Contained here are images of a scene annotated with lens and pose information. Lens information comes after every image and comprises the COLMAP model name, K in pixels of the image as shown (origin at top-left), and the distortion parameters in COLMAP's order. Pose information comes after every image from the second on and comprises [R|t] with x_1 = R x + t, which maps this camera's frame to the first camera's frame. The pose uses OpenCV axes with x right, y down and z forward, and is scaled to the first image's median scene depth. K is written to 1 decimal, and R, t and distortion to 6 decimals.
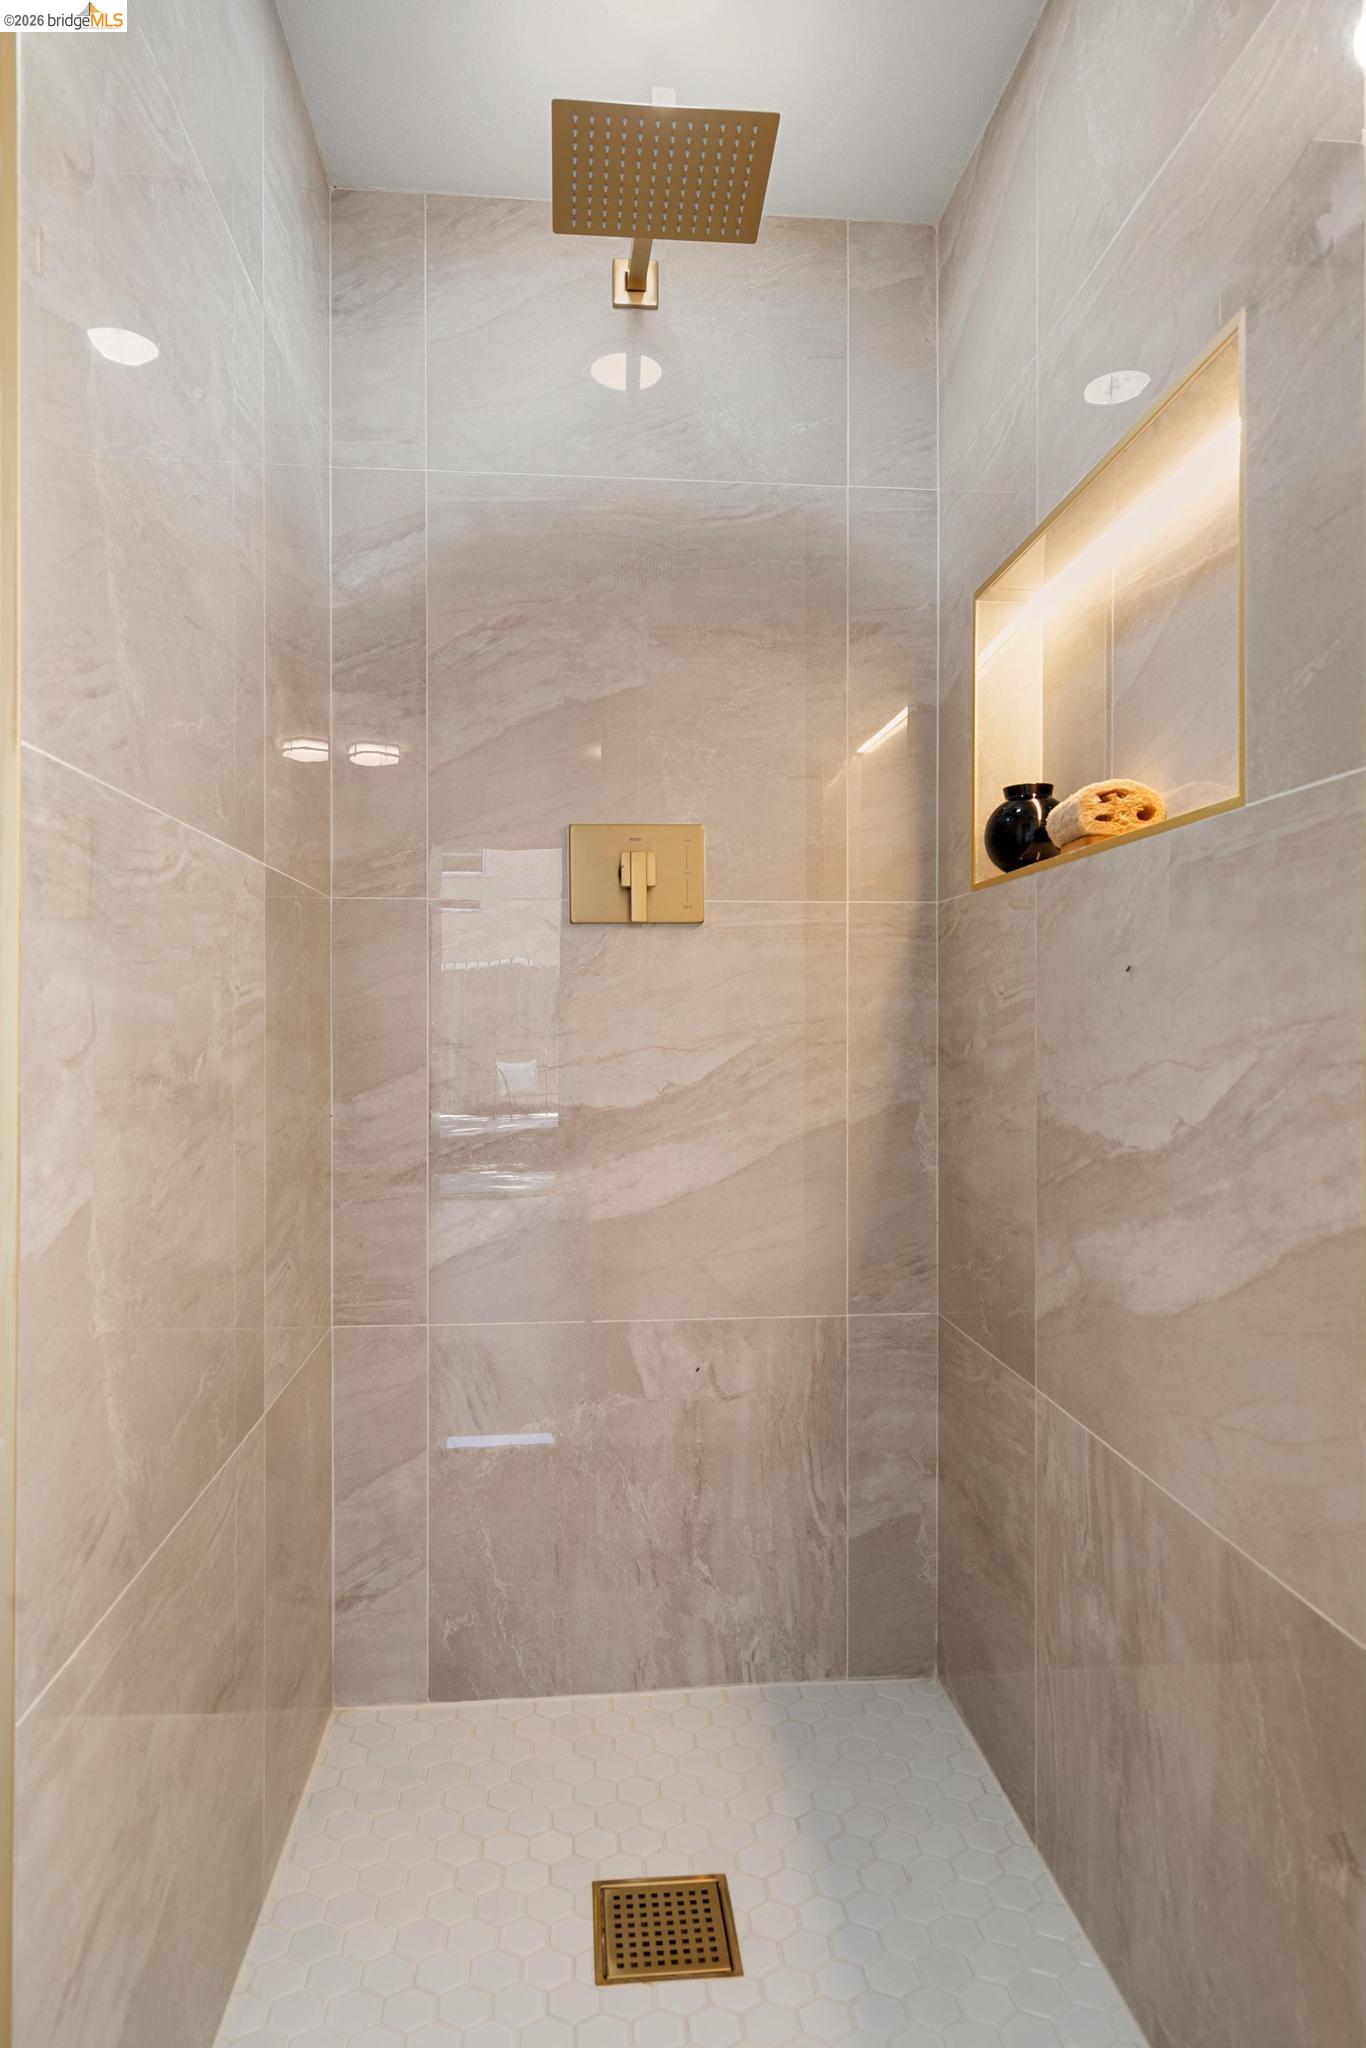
lens RADIAL K [[1244.4, 0, 683.0], [0, 1244.4, 1024.0], [0, 0, 1]] dist [0.017066, -0.004838]
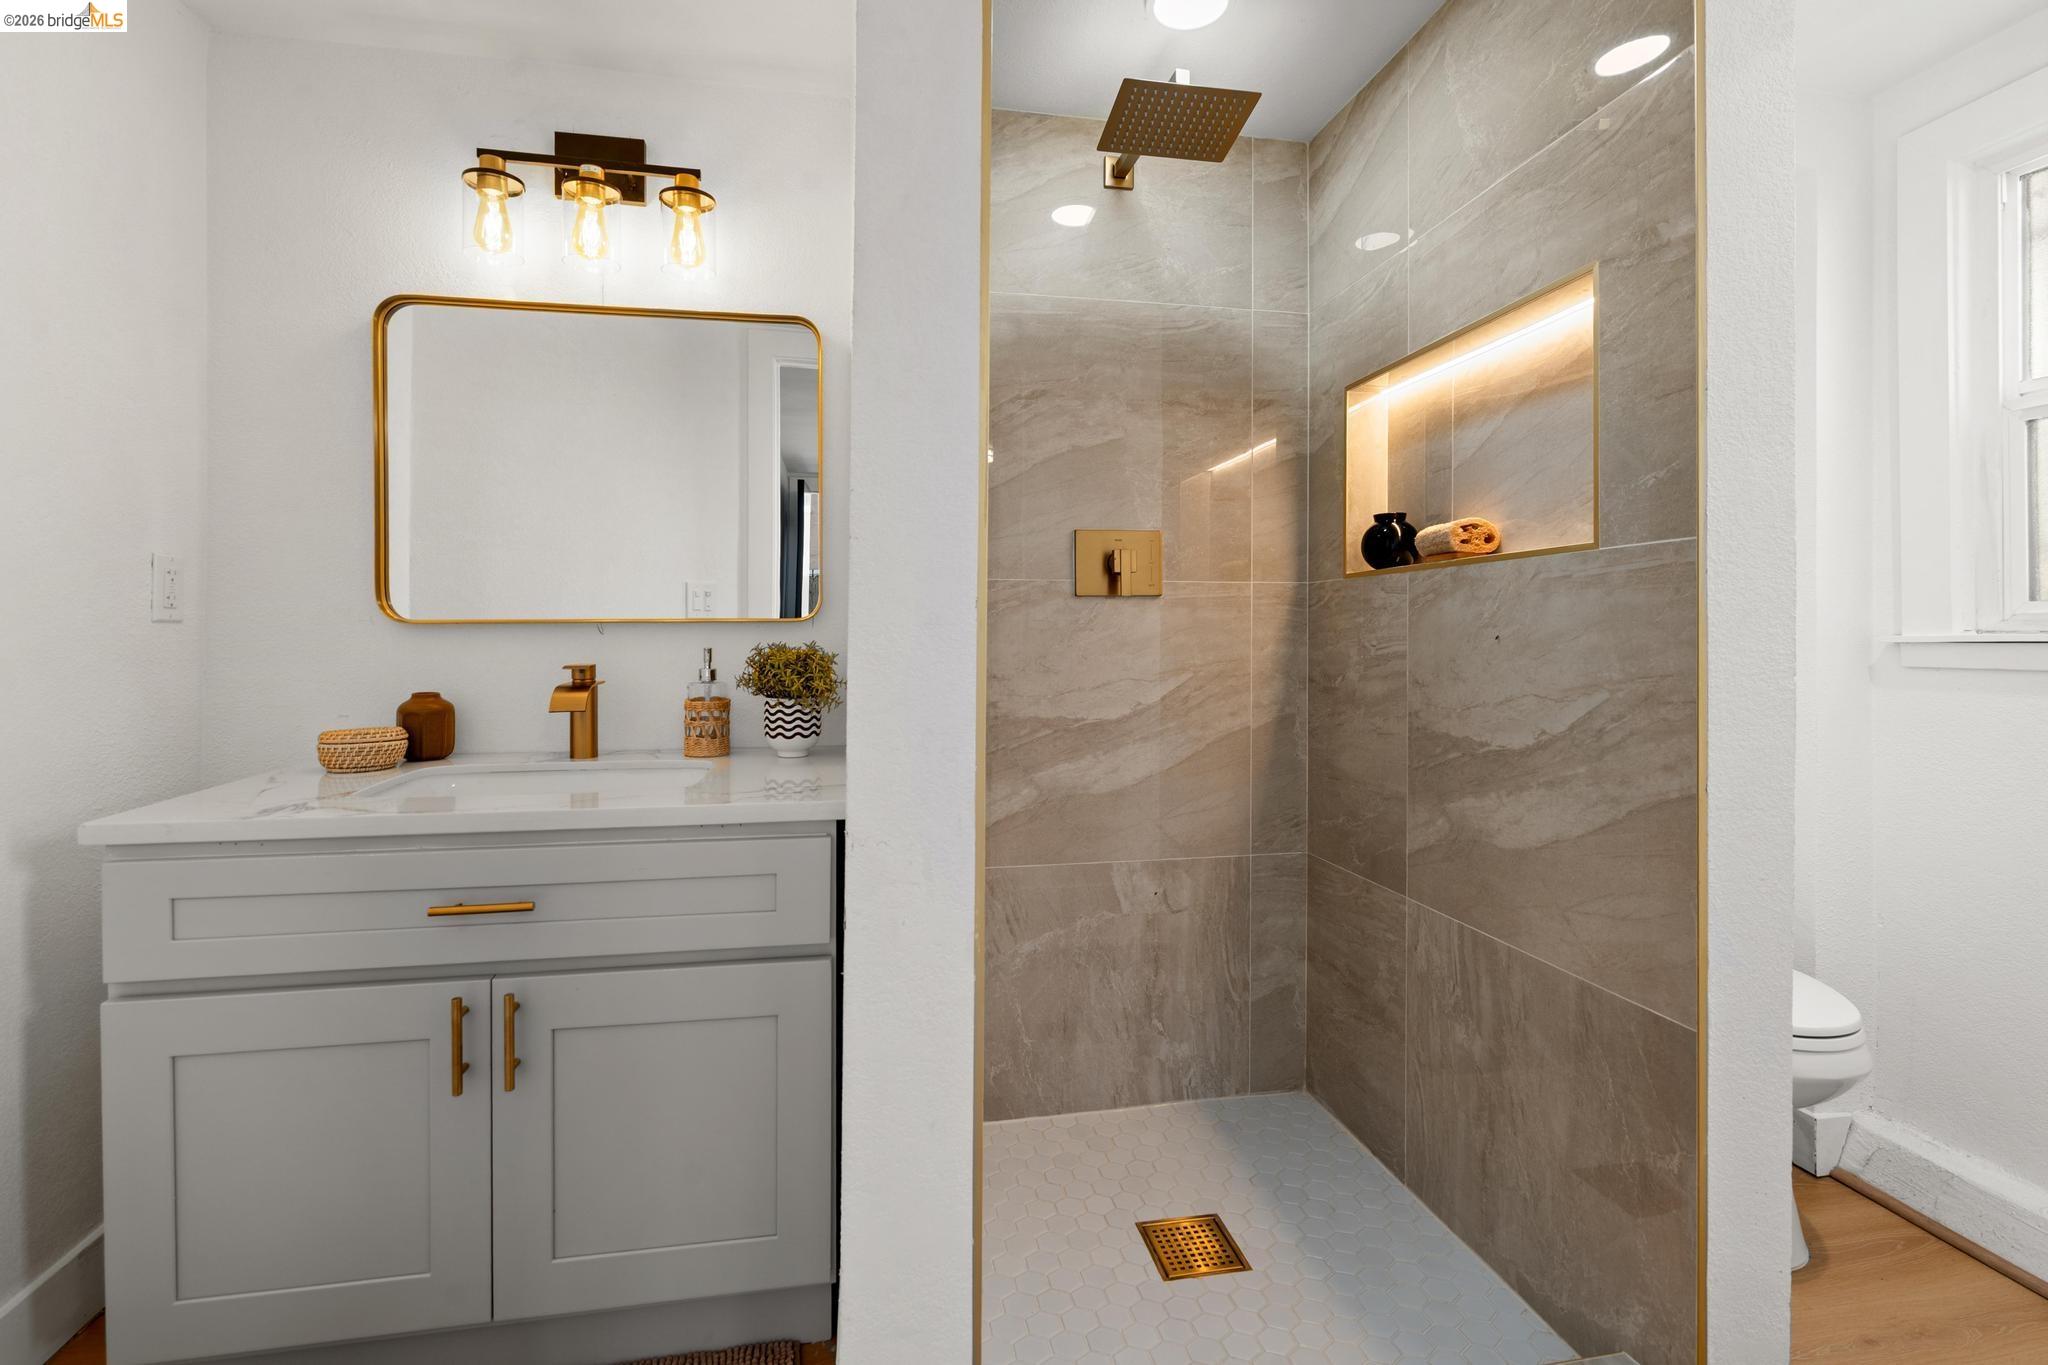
lens RADIAL K [[947.9, 0, 1019.6], [0, 947.9, 637.1], [0, 0, 1]] dist [0.000159, 0.000841]
pose [[0.995029, 0.000304, 0.099581, -0.269855], [-0.000012, 0.999996, -0.002935, -0.028492], [-0.099581, 0.002919, 0.995025, -0.122870]]
